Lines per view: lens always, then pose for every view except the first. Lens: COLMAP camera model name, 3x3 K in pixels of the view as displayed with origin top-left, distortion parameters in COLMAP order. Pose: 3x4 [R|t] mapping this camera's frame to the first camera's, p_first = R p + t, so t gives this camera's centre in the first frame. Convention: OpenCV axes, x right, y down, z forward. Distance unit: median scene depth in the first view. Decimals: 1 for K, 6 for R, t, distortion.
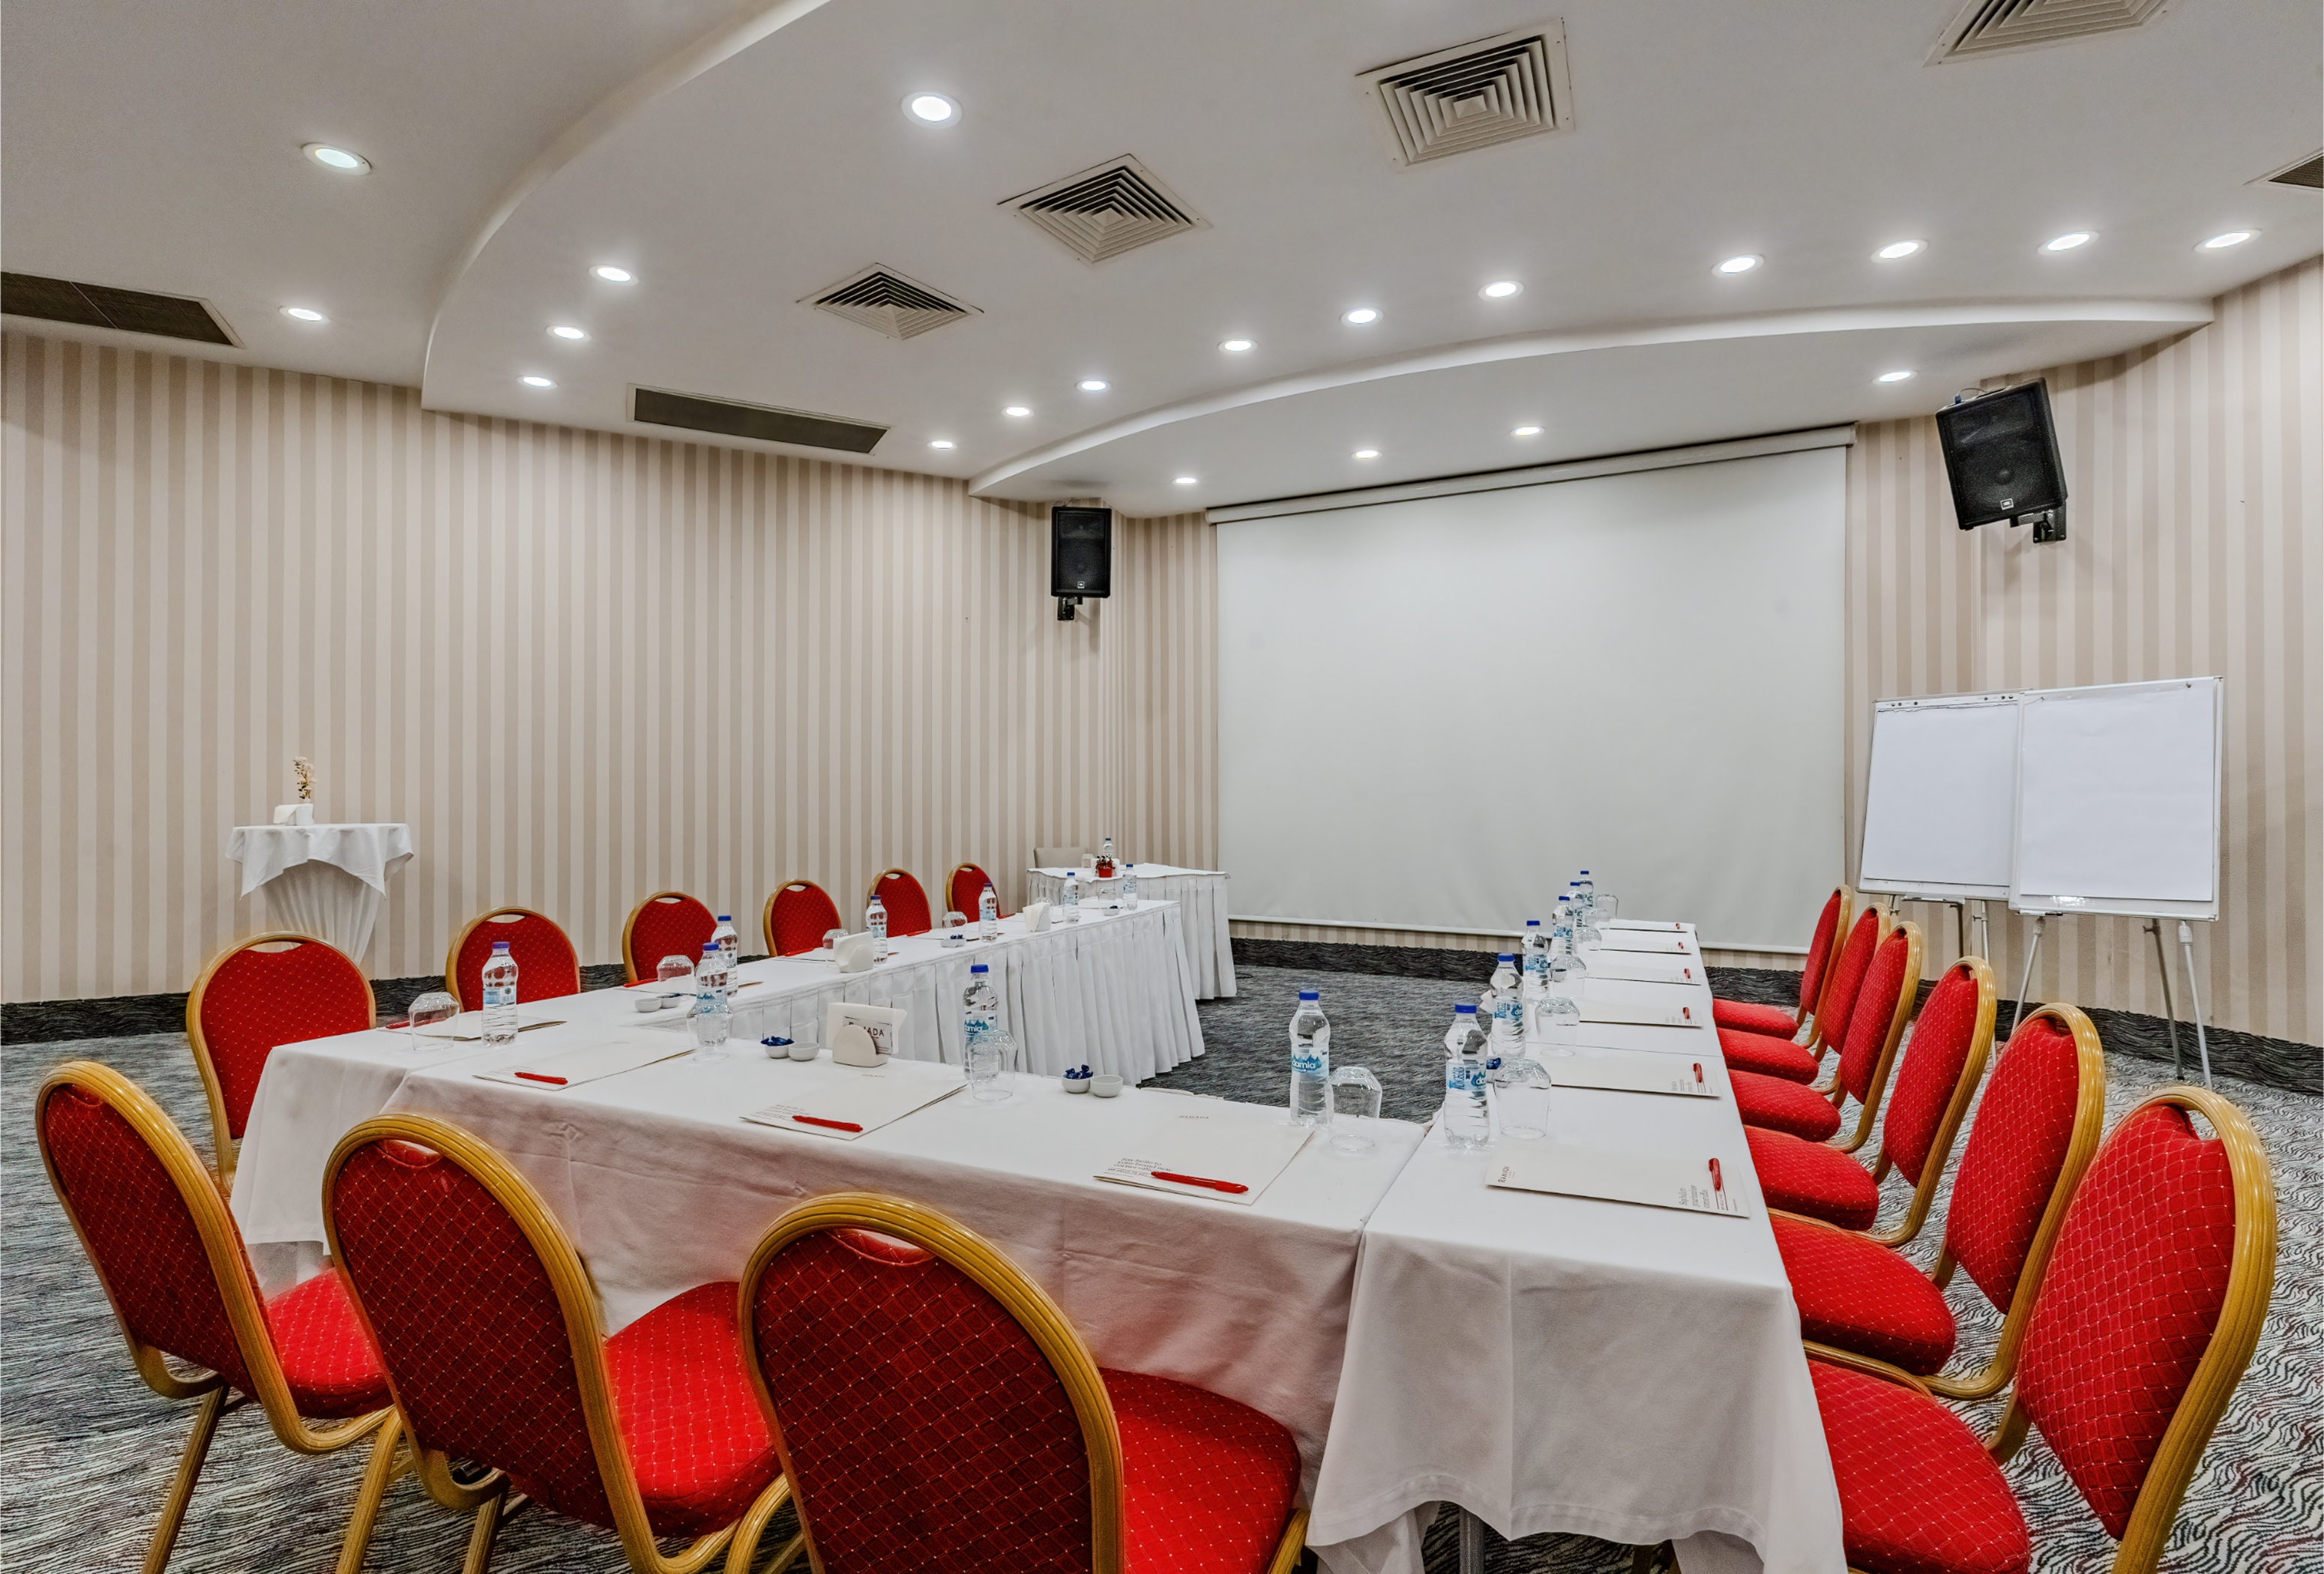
lens RADIAL K [[1096.9, 0, 1074.1], [0, 1096.9, 797.4], [0, 0, 1]] dist [0.006915, -0.000836]
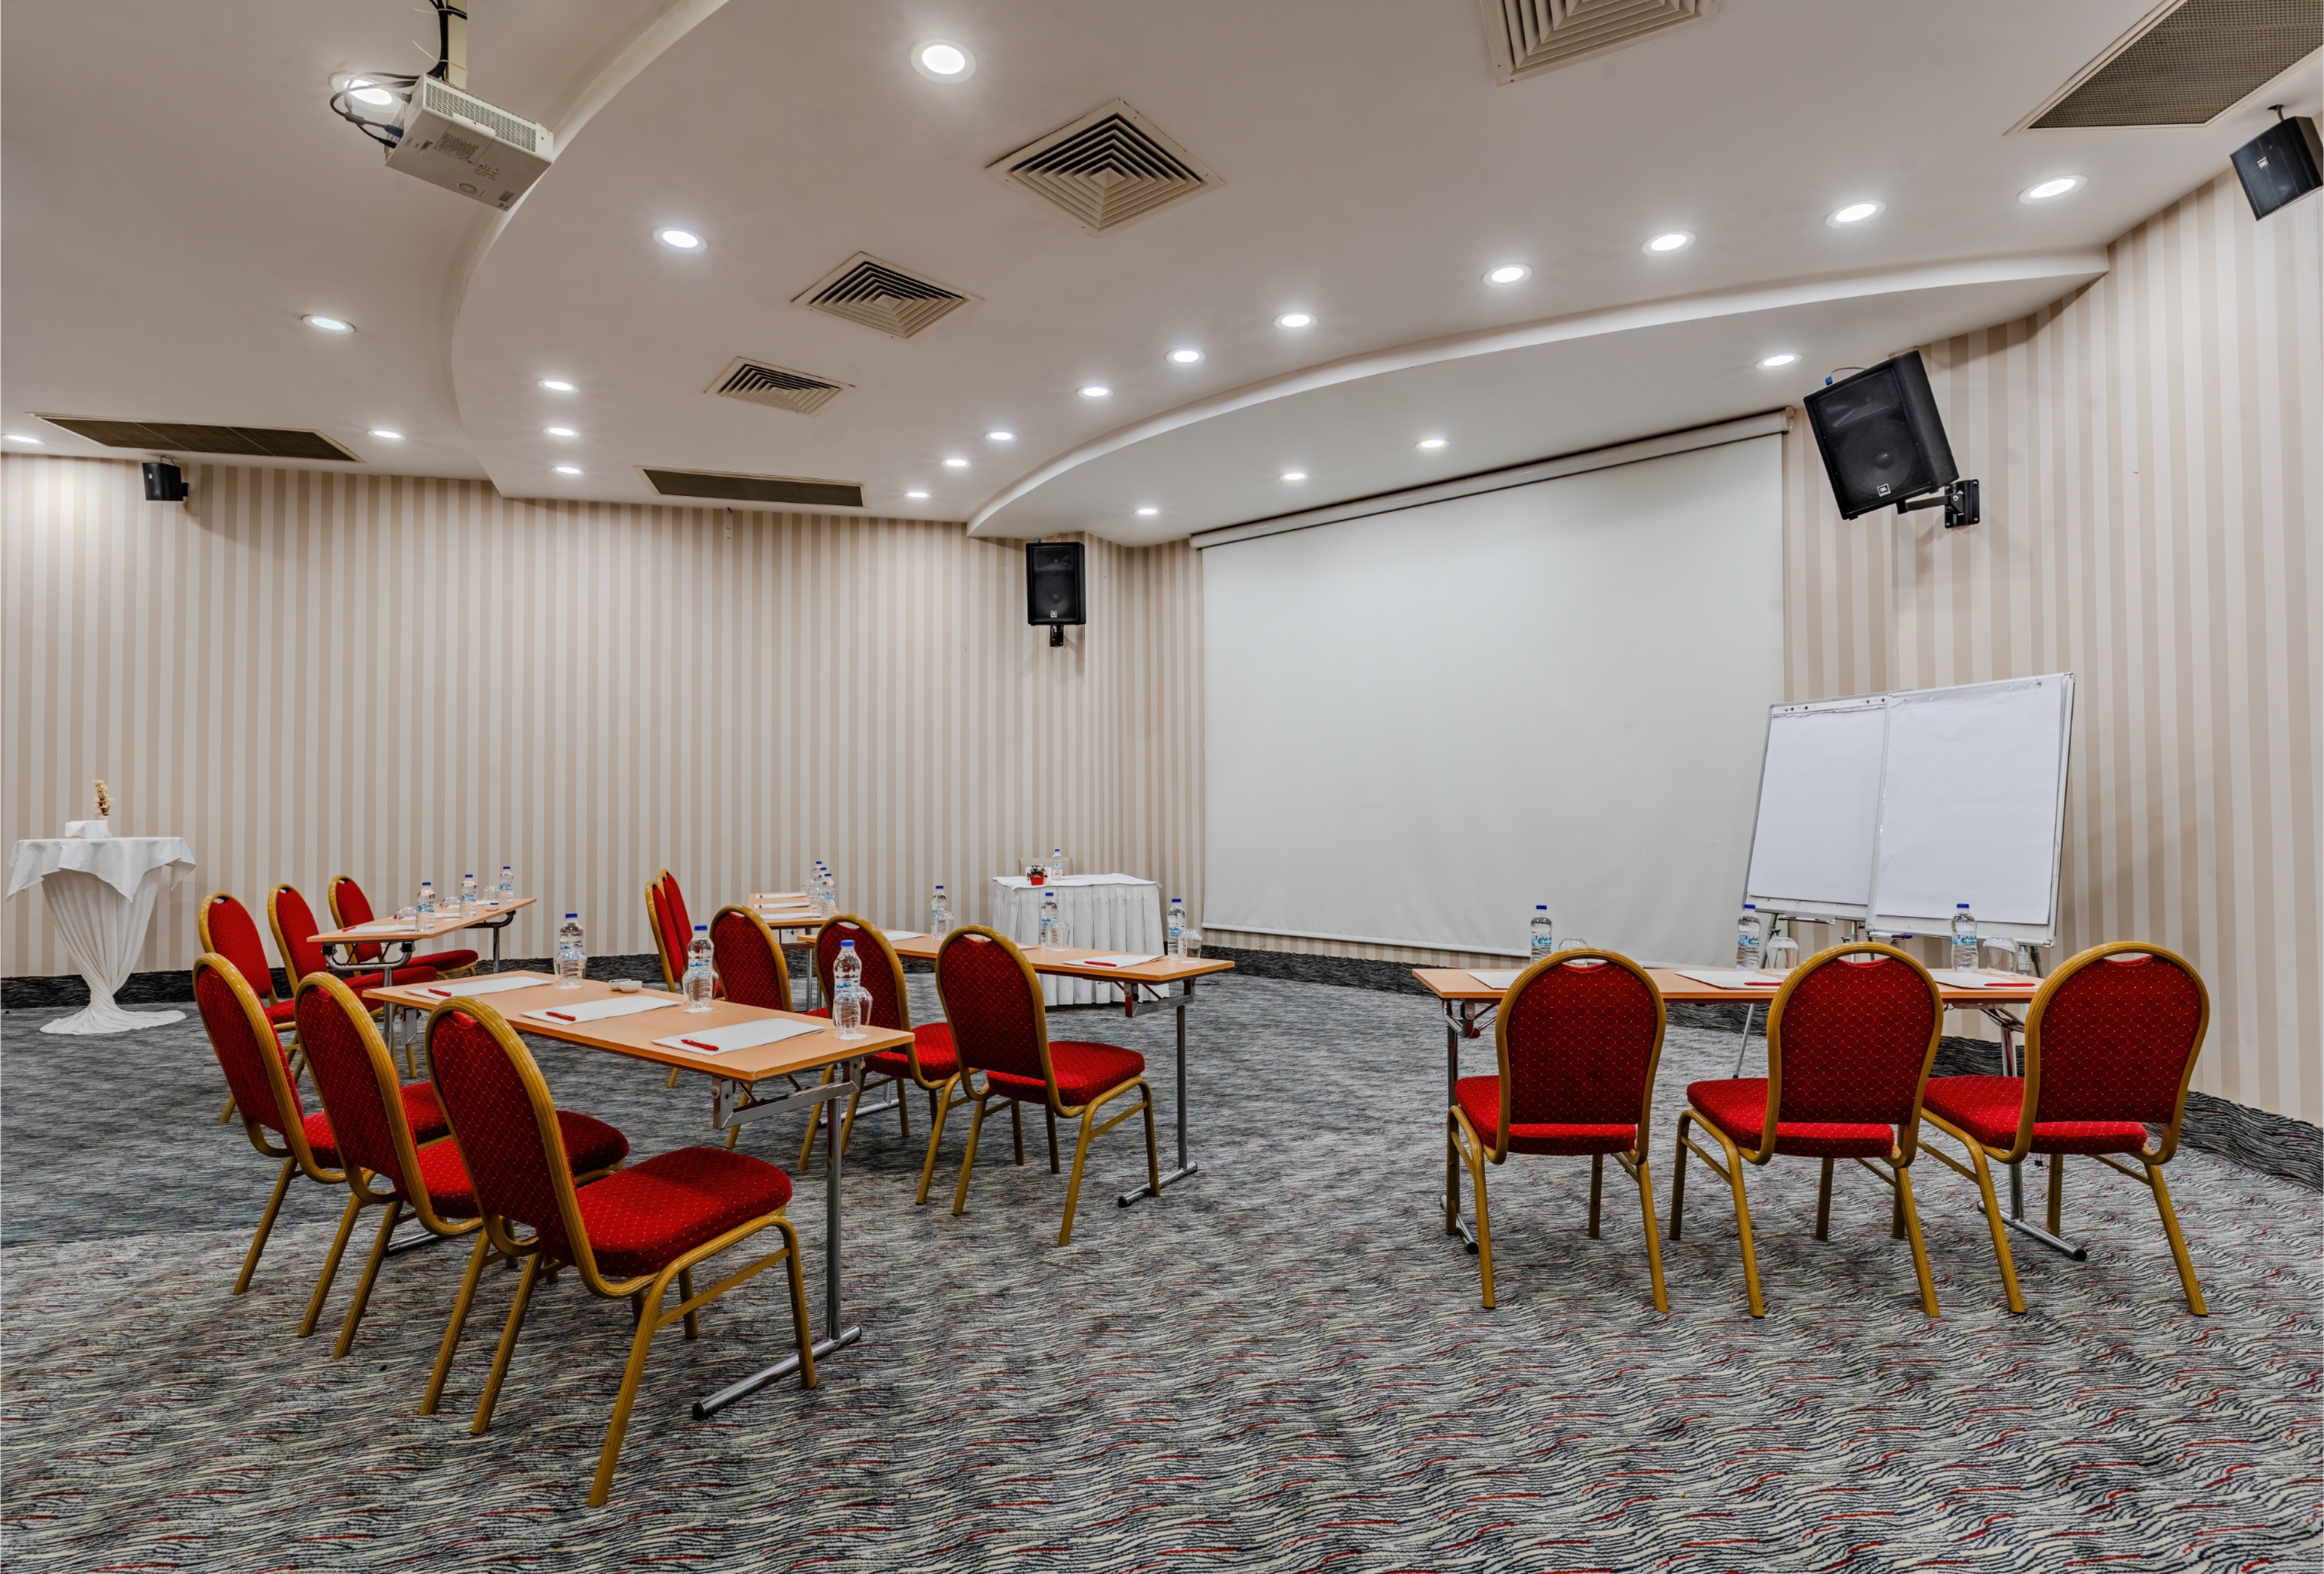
lens RADIAL K [[1096.9, 0, 1152.9], [0, 1096.9, 794.1], [0, 0, 1]] dist [0.006915, -0.000836]
pose [[0.972932, -0.005624, -0.231024, 0.427420], [0.001979, 0.999870, -0.016005, 0.001047], [0.231084, 0.015115, 0.972816, -0.027753]]
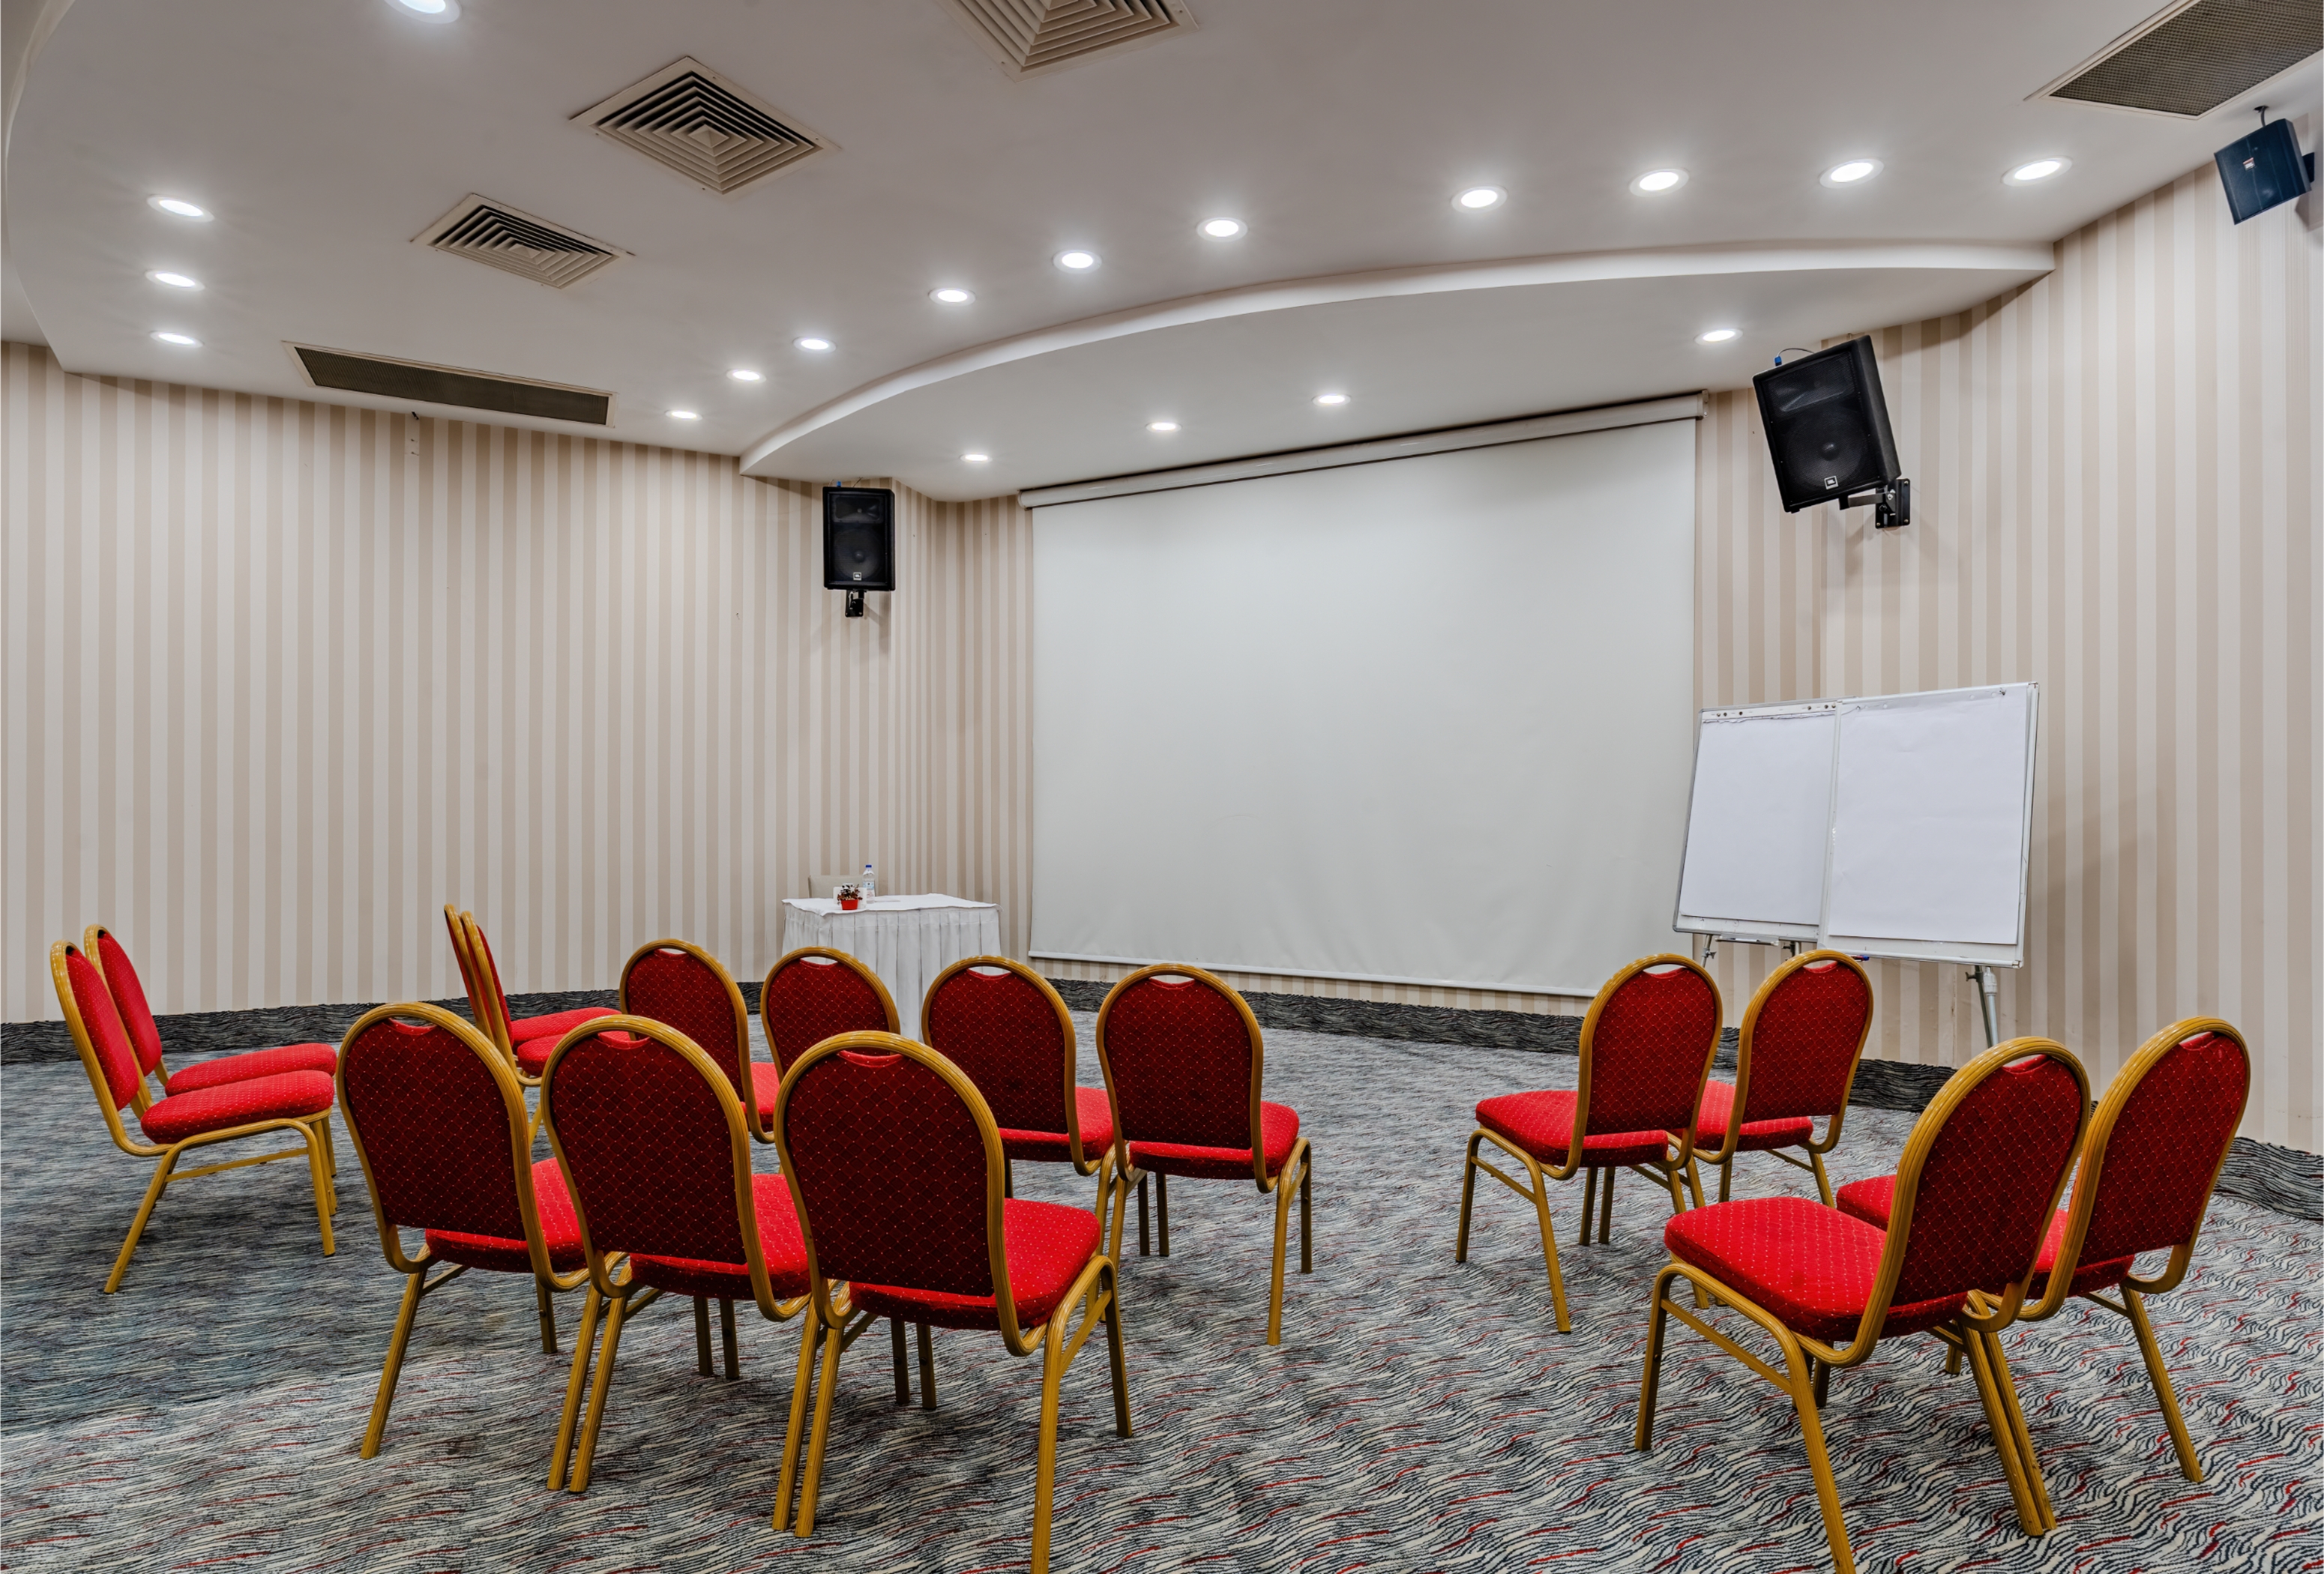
lens RADIAL K [[1189.6, 0, 1121.3], [0, 1189.6, 821.9], [0, 0, 1]] dist [0.000940, -0.000049]
pose [[0.999974, 0.004617, -0.005540, 0.273968], [-0.004604, 0.999986, 0.002419, -0.000011], [0.005551, -0.002393, 0.999982, 0.060030]]
